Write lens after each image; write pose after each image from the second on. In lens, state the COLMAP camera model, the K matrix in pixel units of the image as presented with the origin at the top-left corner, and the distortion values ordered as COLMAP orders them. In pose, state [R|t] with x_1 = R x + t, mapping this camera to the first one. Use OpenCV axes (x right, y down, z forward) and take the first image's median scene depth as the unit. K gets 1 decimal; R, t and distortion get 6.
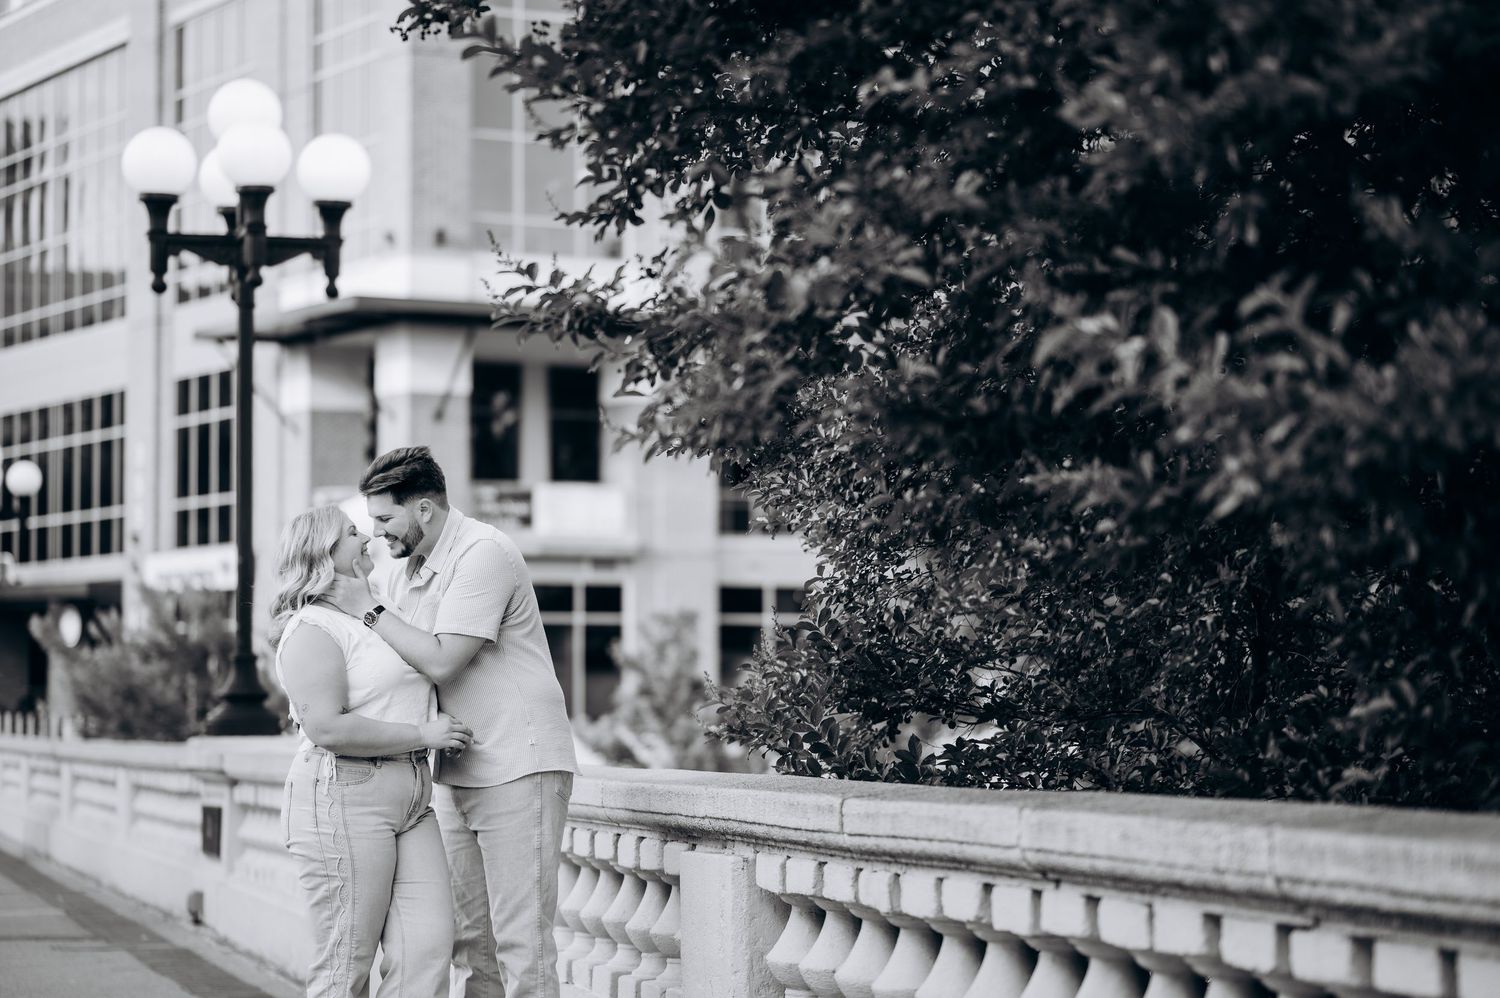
lens RADIAL K [[3769.8, 0, 779.9], [0, 3769.8, 440.4], [0, 0, 1]] dist [0.106202, -1.412189]
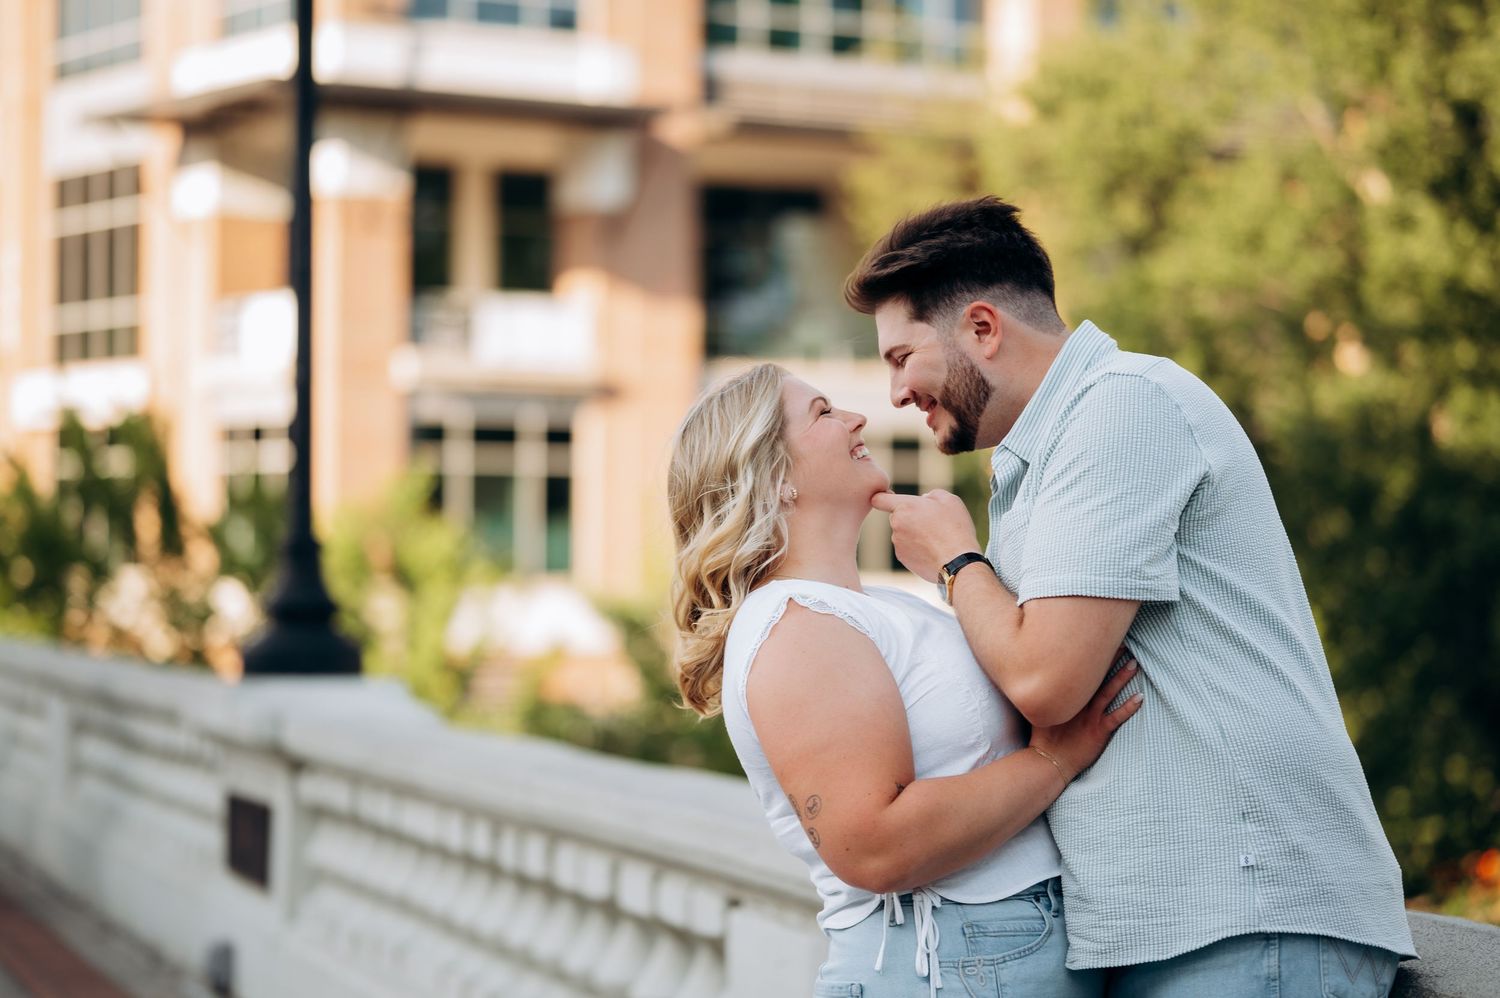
lens RADIAL K [[3812.7, 0, 708.2], [0, 3812.7, 493.9], [0, 0, 1]] dist [0.065529, -0.900900]
pose [[0.999650, 0.015890, 0.021137, -0.075084], [-0.017071, 0.998234, 0.056905, 0.012109], [-0.020196, -0.057245, 0.998156, 0.333763]]
